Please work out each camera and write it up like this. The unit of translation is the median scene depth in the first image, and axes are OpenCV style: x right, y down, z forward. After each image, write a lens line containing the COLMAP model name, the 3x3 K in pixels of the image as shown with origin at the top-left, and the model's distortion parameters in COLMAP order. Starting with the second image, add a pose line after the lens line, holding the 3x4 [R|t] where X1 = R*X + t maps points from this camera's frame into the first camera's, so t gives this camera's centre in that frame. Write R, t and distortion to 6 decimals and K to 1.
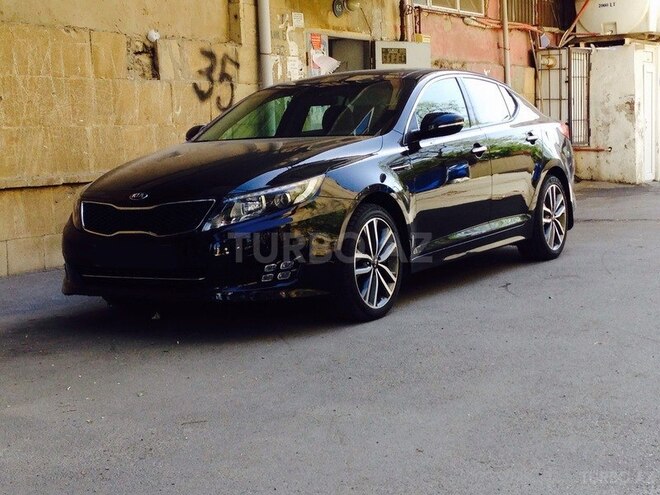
lens RADIAL K [[1188.7, 0, 330.0], [0, 1188.7, 247.5], [0, 0, 1]] dist [0.016885, 0.088062]
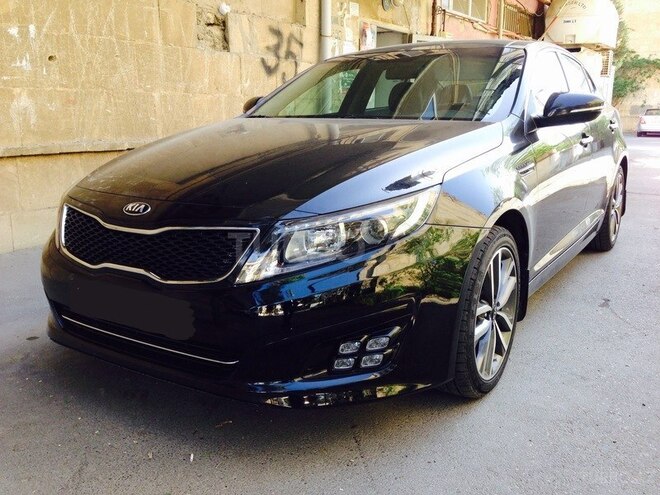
lens RADIAL K [[638.1, 0, 330.9], [0, 638.1, 259.8], [0, 0, 1]] dist [0.158491, -0.325490]
pose [[0.998600, 0.050449, -0.015935, -0.032240], [-0.047775, 0.989274, 0.138039, -0.039734], [0.022728, -0.137085, 0.990299, 0.393303]]
